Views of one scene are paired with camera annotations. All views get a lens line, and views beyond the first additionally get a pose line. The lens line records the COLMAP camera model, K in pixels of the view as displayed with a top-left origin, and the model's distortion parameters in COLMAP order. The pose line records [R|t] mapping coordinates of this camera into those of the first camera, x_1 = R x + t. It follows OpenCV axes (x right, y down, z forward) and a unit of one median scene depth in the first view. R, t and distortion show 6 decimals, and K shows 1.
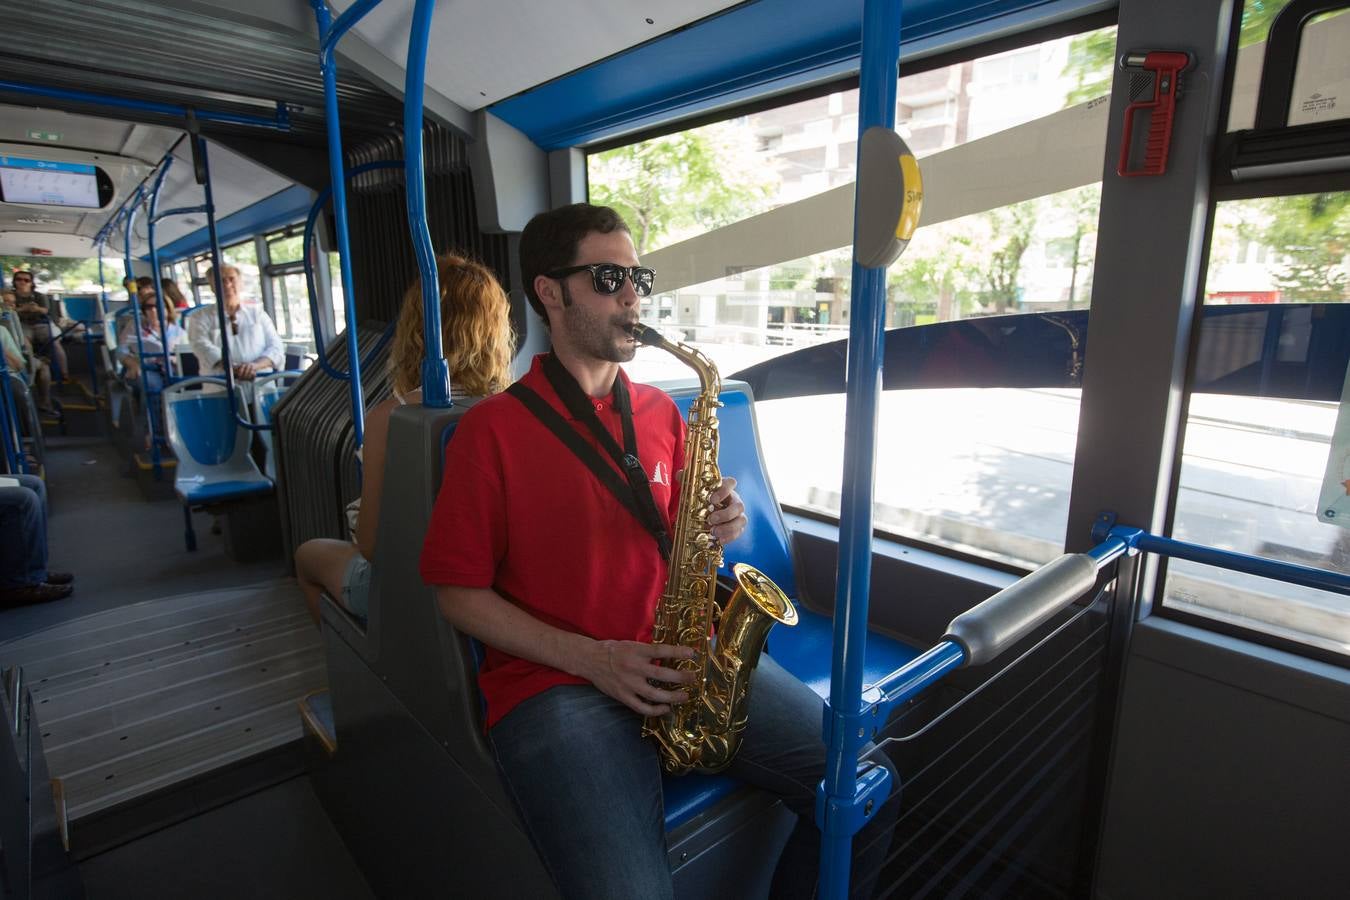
lens RADIAL K [[730.2, 0, 677.8], [0, 730.2, 451.7], [0, 0, 1]] dist [-0.027393, 0.007472]
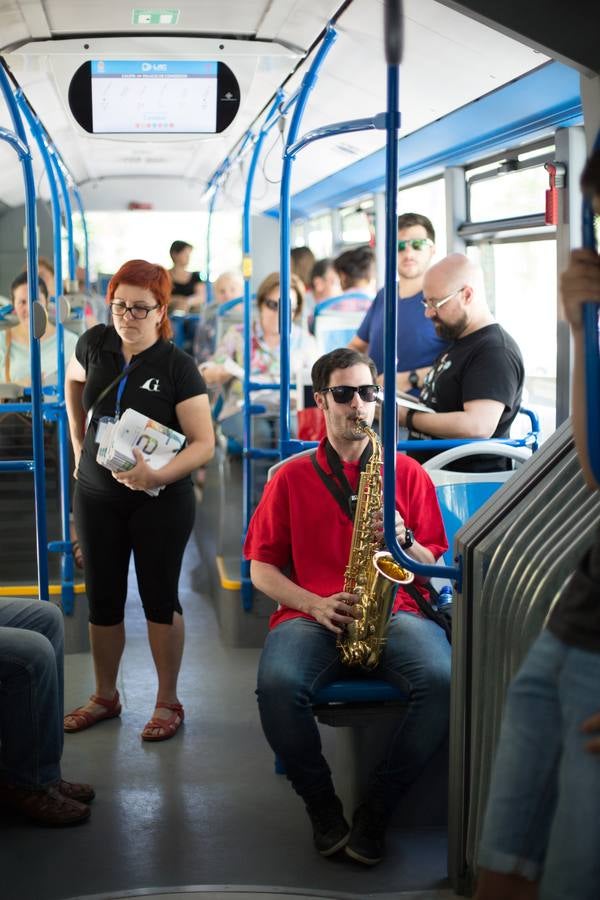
lens RADIAL K [[1373.9, 0, 292.9], [0, 1373.9, 457.5], [0, 0, 1]] dist [-0.147225, 0.000000]
pose [[0.821429, 0.075030, -0.565354, -0.116791], [-0.116343, 0.992508, -0.037322, -0.046114], [0.558318, 0.096433, 0.824004, 0.158775]]
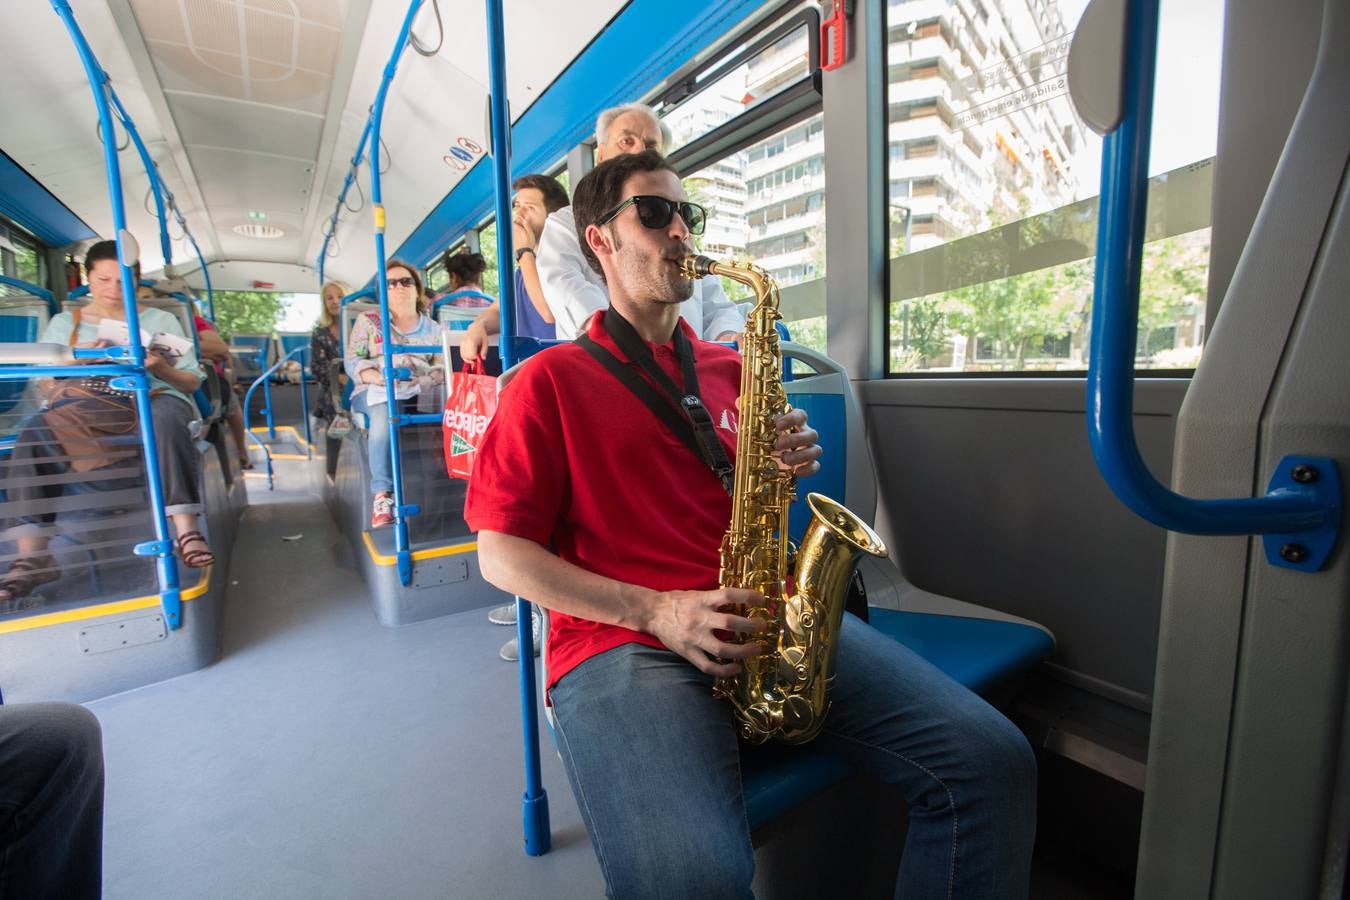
lens RADIAL K [[600.9, 0, 674.7], [0, 600.9, 440.1], [0, 0, 1]] dist [-0.026114, 0.002012]
pose [[0.990941, -0.014427, -0.133519, -0.488822], [0.001894, 0.995615, -0.093521, -0.028492], [0.134283, 0.092421, 0.986624, 0.617641]]
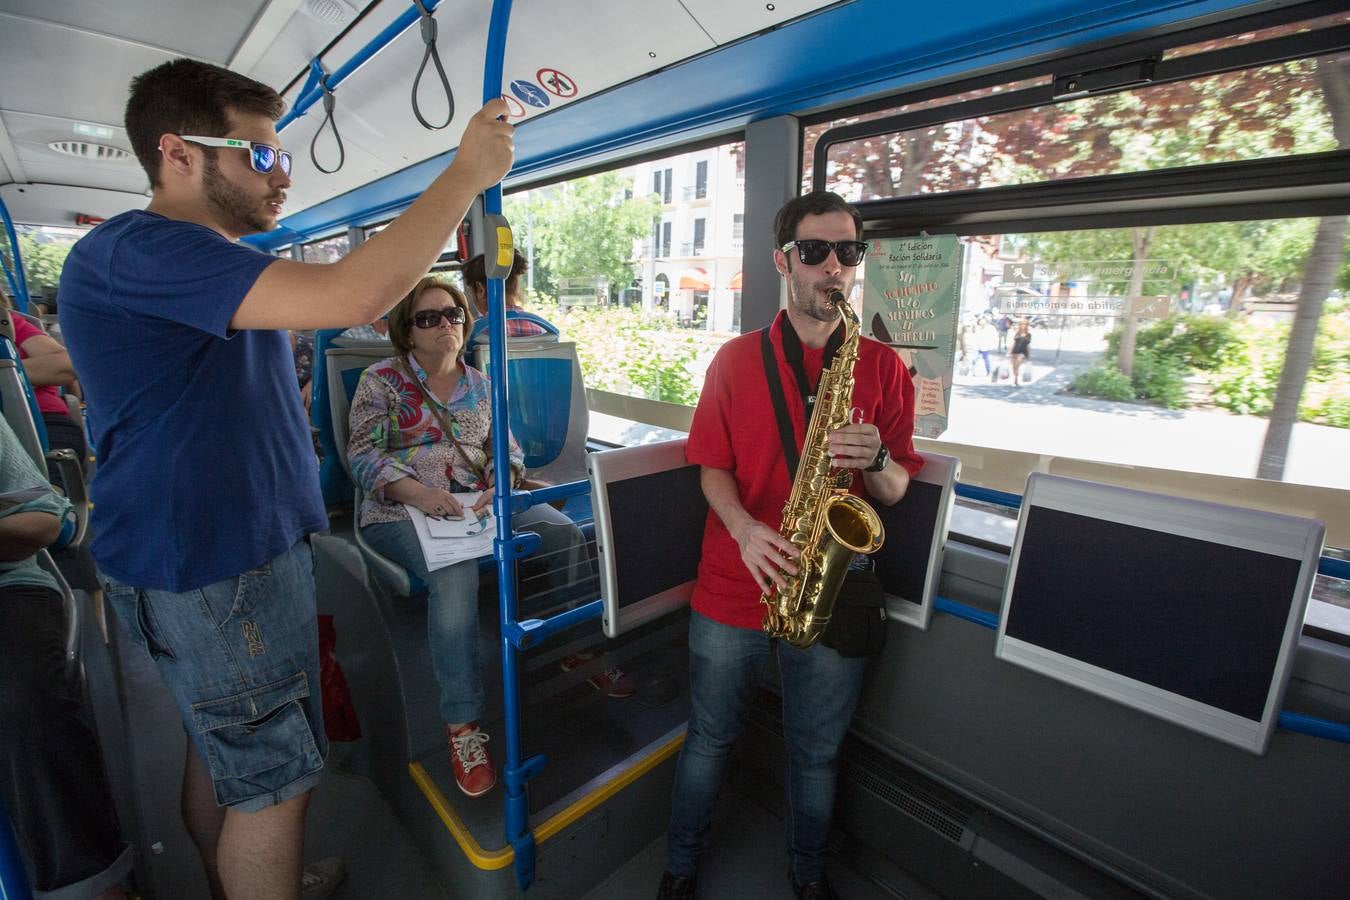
lens RADIAL K [[600.9, 0, 647.3], [0, 600.9, 447.7], [0, 0, 1]] dist [-0.026114, 0.002012]
pose [[0.998651, 0.016560, 0.049221, -0.713888], [-0.017208, 0.999770, 0.012781, -0.160067], [-0.048998, -0.013611, 0.998706, 0.784108]]
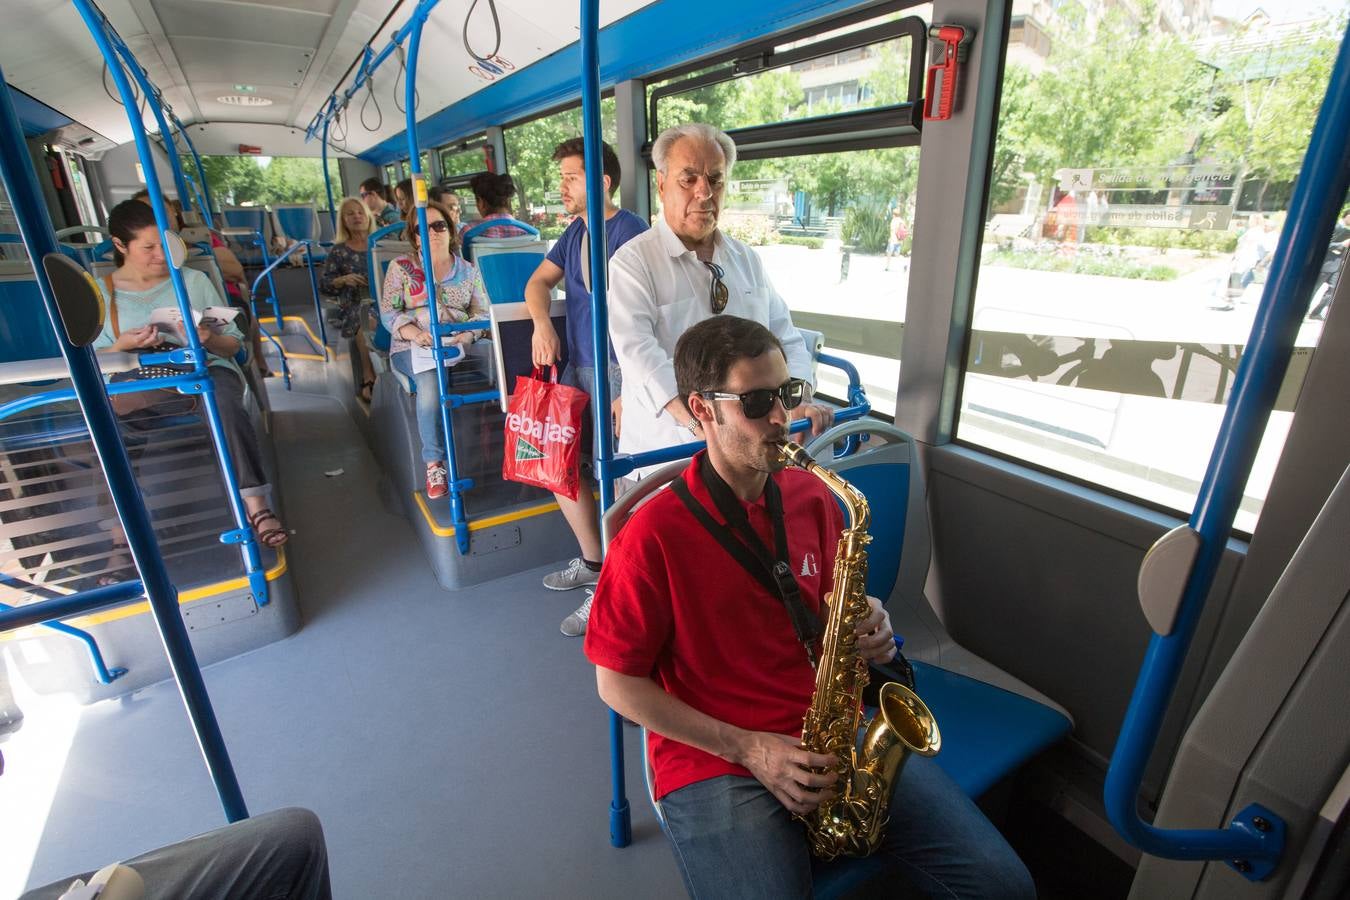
lens RADIAL K [[657.2, 0, 673.7], [0, 657.2, 436.4], [0, 0, 1]] dist [-0.018778, 0.003844]
pose [[0.986139, 0.048169, -0.158774, -0.510013], [-0.026715, 0.990542, 0.134587, -0.127796], [0.163755, -0.128480, 0.978099, 0.576070]]
